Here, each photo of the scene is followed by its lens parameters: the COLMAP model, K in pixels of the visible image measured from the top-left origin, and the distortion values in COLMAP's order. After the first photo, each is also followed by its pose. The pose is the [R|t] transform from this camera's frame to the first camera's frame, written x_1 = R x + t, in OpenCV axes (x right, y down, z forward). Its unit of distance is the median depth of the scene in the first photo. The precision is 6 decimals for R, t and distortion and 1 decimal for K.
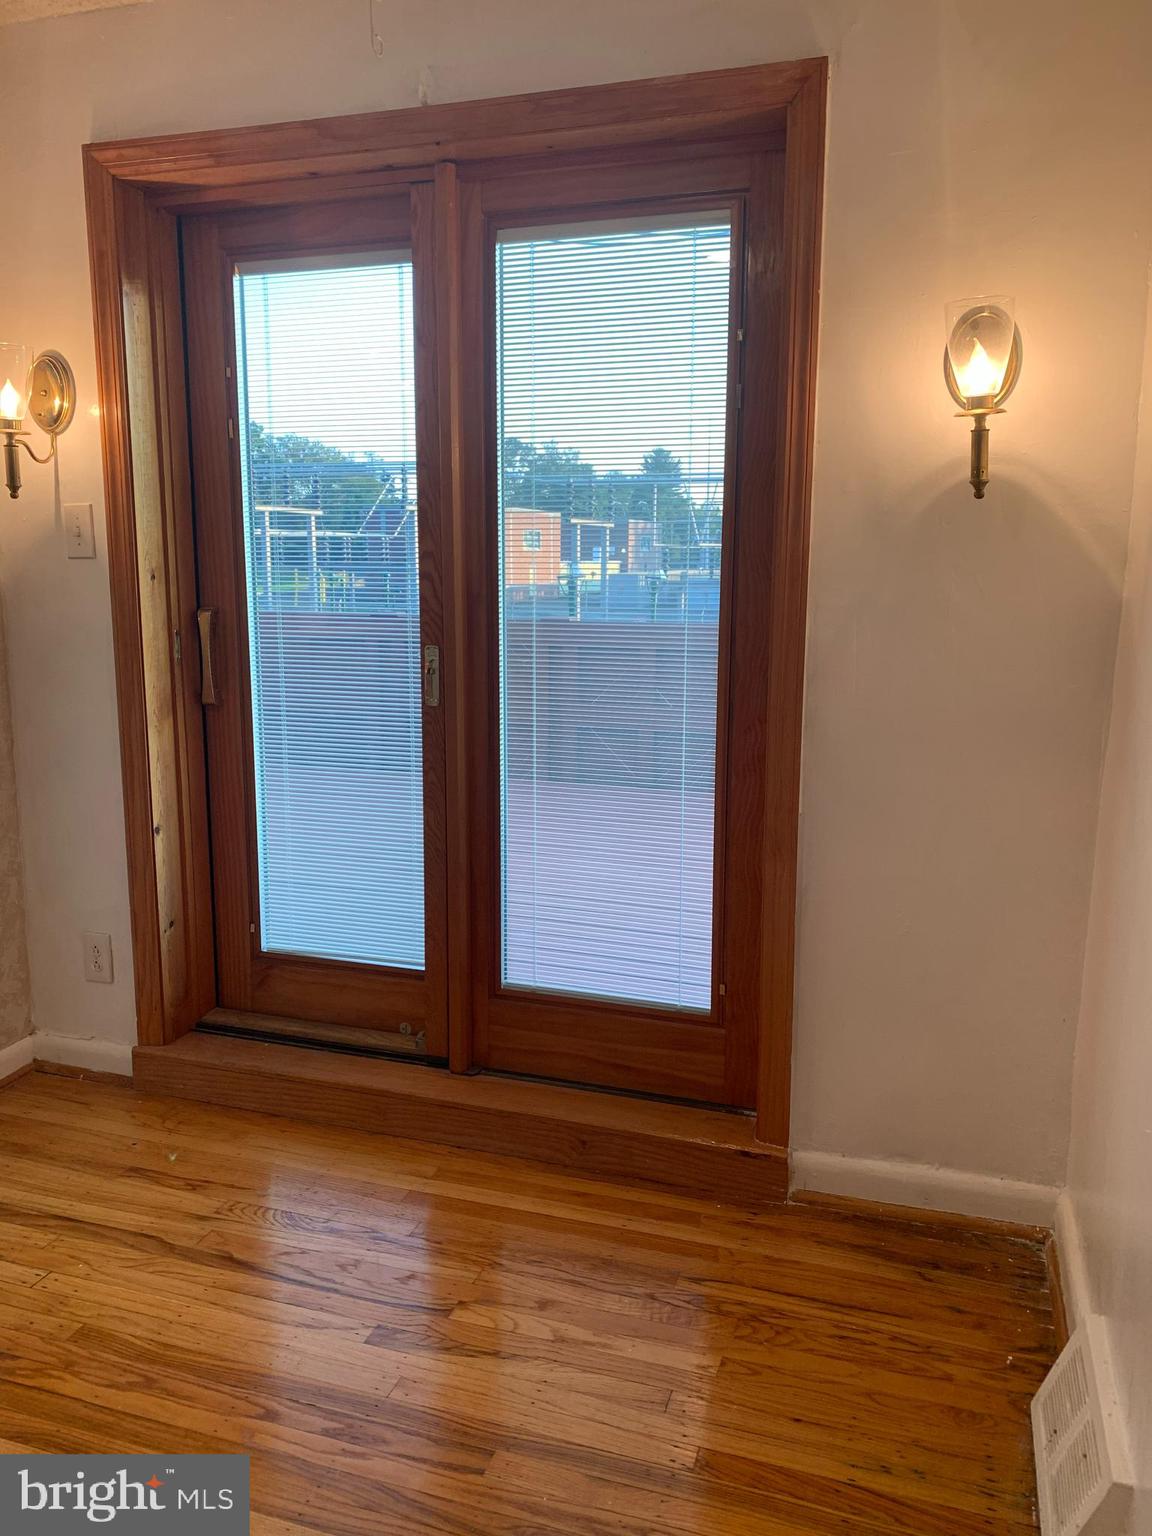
lens RADIAL K [[1173.4, 0, 575.5], [0, 1173.4, 767.8], [0, 0, 1]] dist [0.020825, -0.034445]
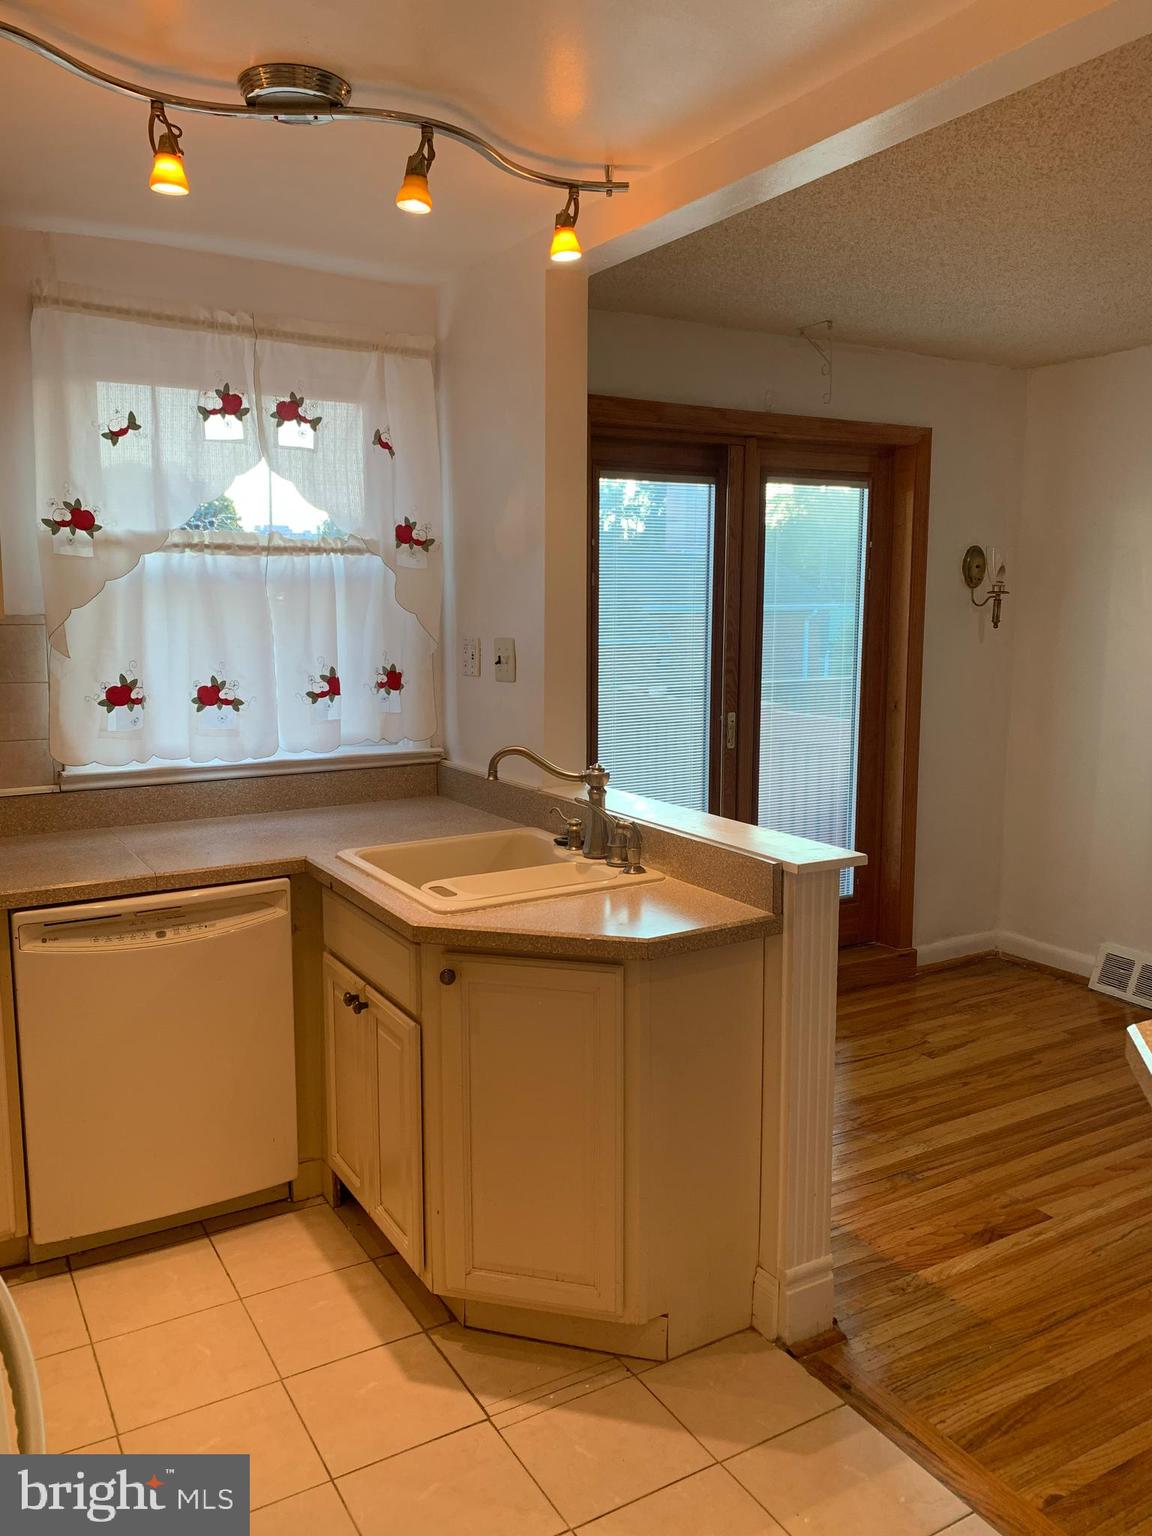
lens RADIAL K [[1173.4, 0, 567.7], [0, 1173.4, 763.7], [0, 0, 1]] dist [0.020825, -0.034445]
pose [[0.665695, -0.103849, 0.738962, -1.749366], [0.128909, 0.991385, 0.023195, -0.113376], [-0.735005, 0.079818, 0.673347, 0.065183]]
